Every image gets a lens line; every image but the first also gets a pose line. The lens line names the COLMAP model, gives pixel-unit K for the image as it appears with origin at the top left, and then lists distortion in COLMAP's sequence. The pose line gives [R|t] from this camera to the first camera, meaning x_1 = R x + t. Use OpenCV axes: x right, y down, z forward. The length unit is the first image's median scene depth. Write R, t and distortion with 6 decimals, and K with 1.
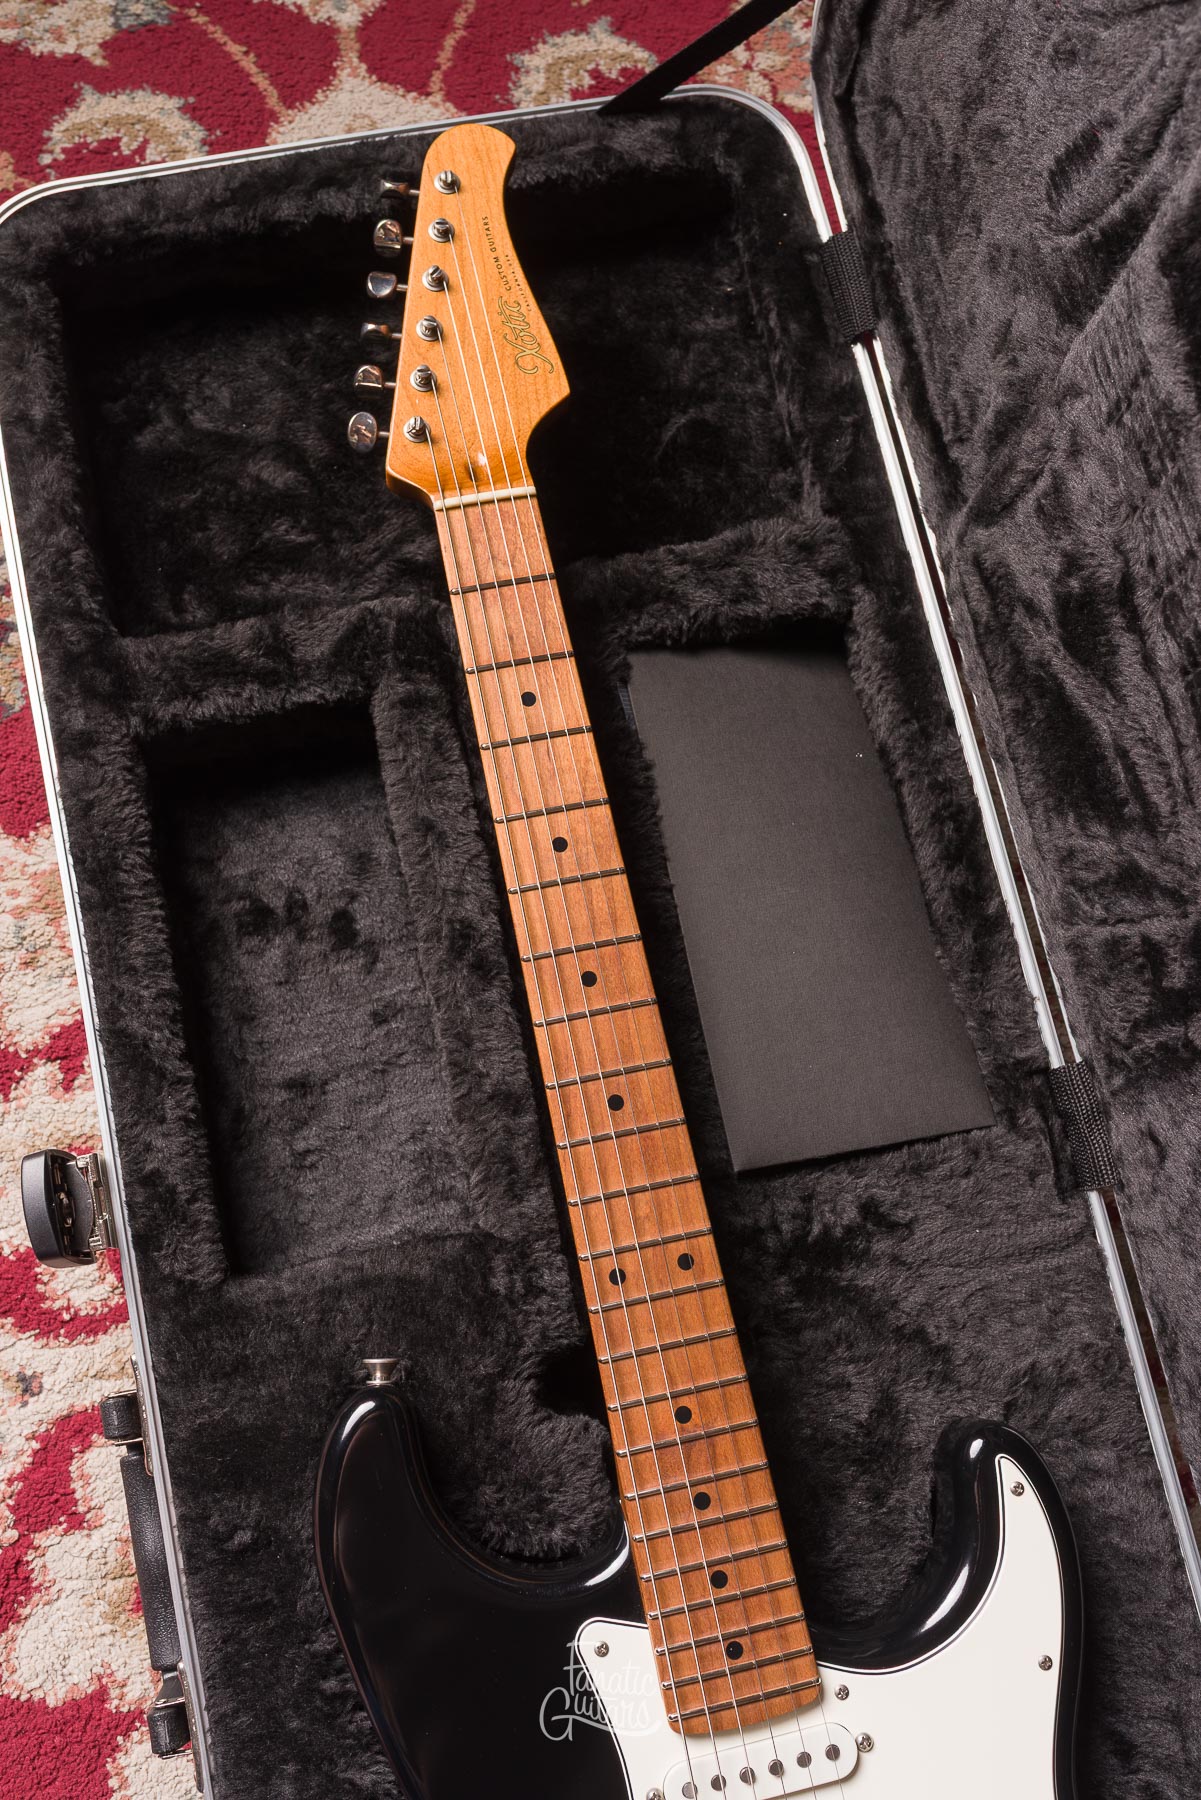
lens RADIAL K [[1739.7, 0, 601.5], [0, 1739.7, 903.9], [0, 0, 1]] dist [-0.001319, 0.002293]
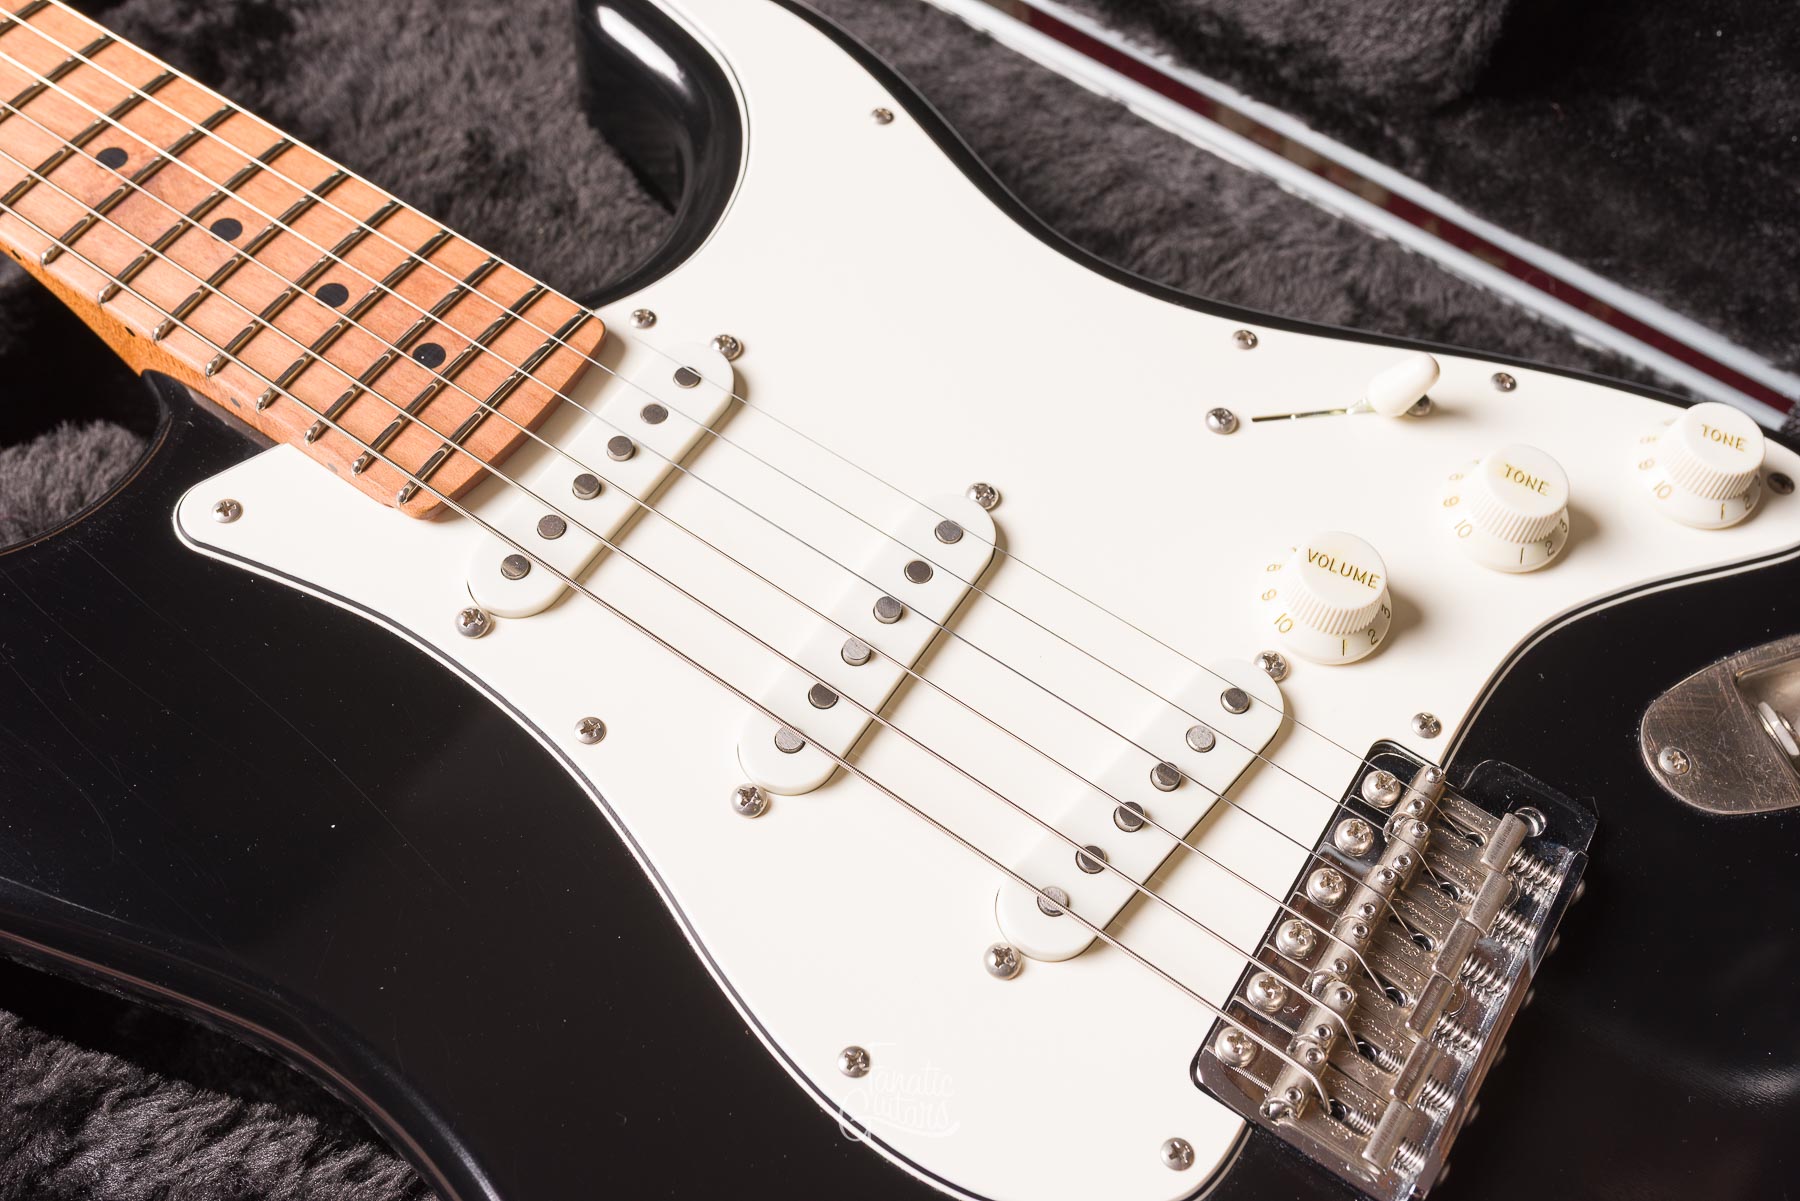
lens RADIAL K [[1792.8, 0, 896.7], [0, 1792.8, 601.8], [0, 0, 1]] dist [0.003634, -0.006983]
pose [[0.716950, -0.619656, 0.319389, -0.036578], [0.672682, 0.735188, -0.083647, 0.517343], [-0.182979, 0.274818, 0.943925, 0.386220]]
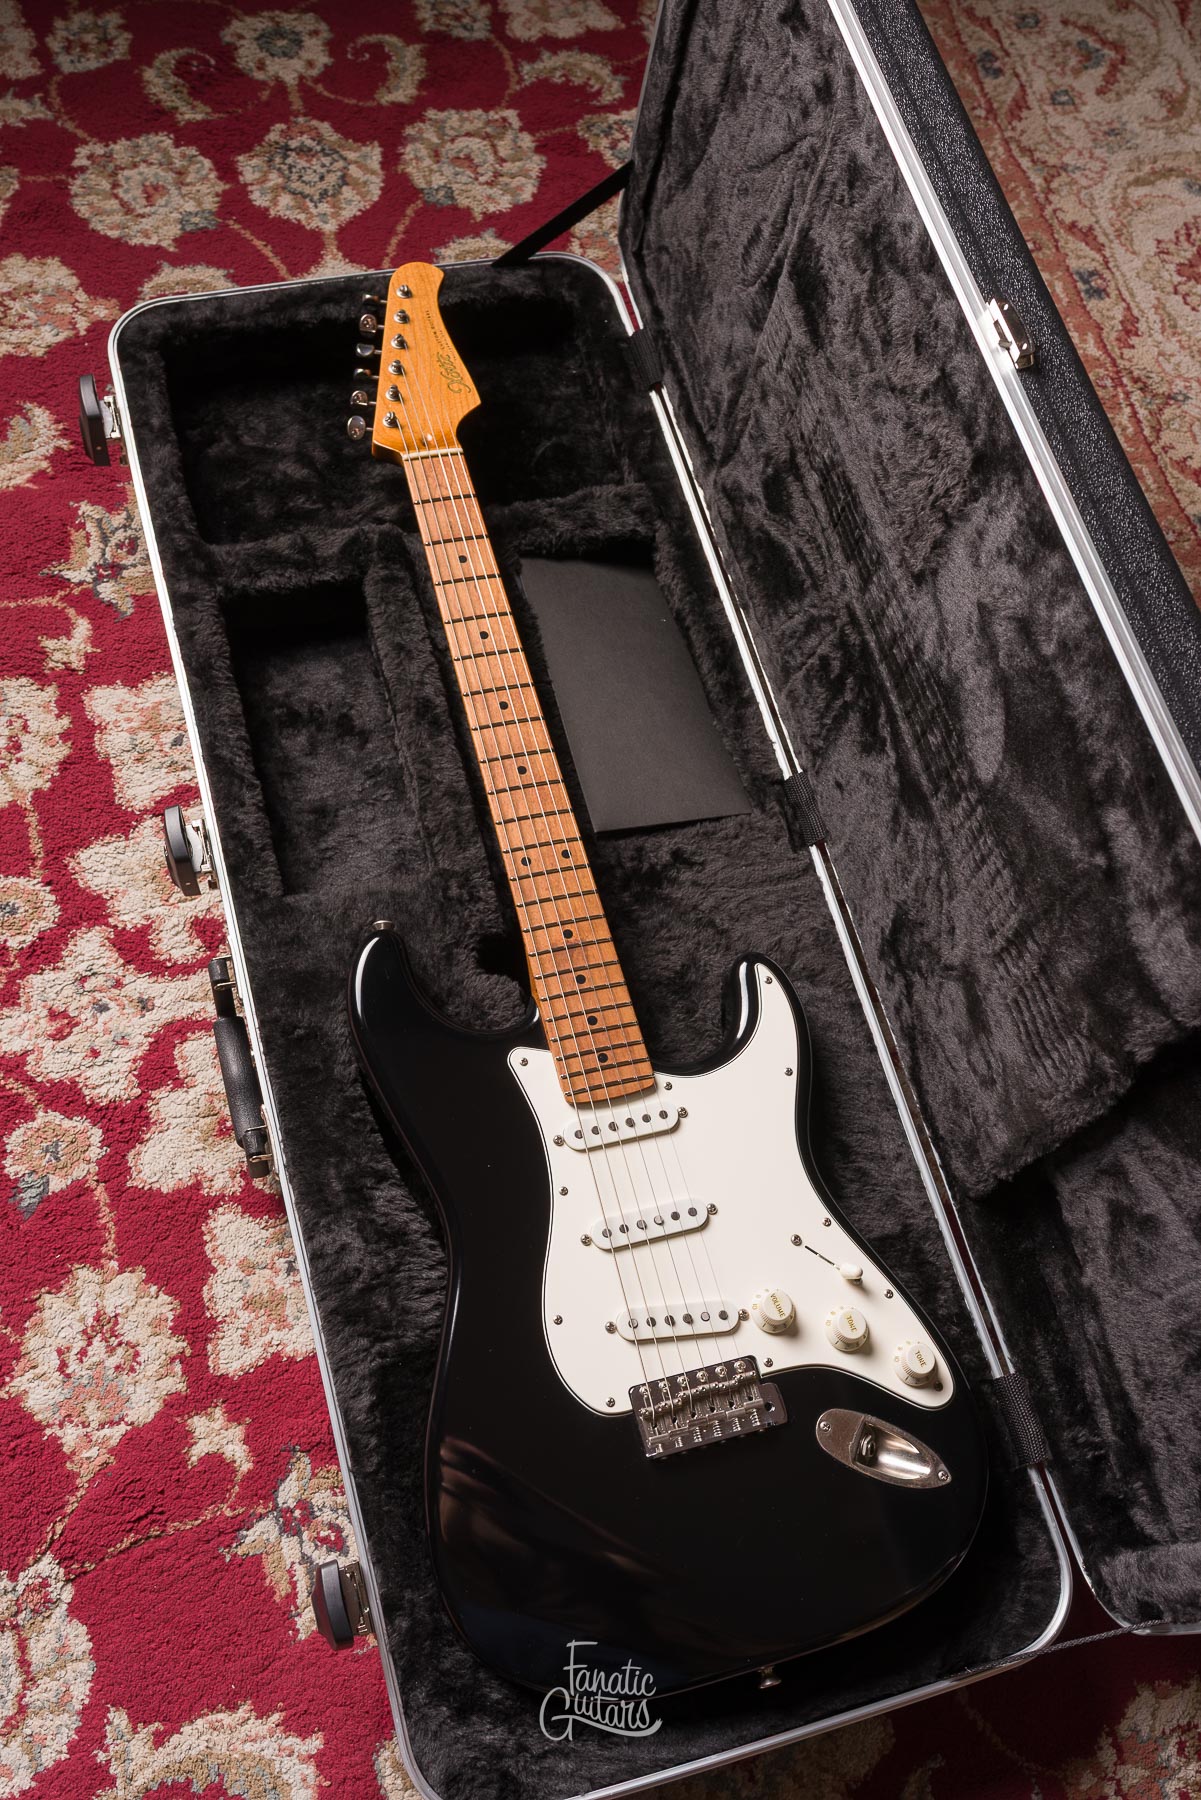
lens RADIAL K [[1718.7, 0, 604.3], [0, 1718.7, 902.7], [0, 0, 1]] dist [-0.002010, -0.001239]
pose [[0.996788, -0.024518, 0.076237, -0.037133], [0.038143, 0.982416, -0.182766, 0.481342], [-0.070415, 0.185087, 0.980196, -0.540163]]
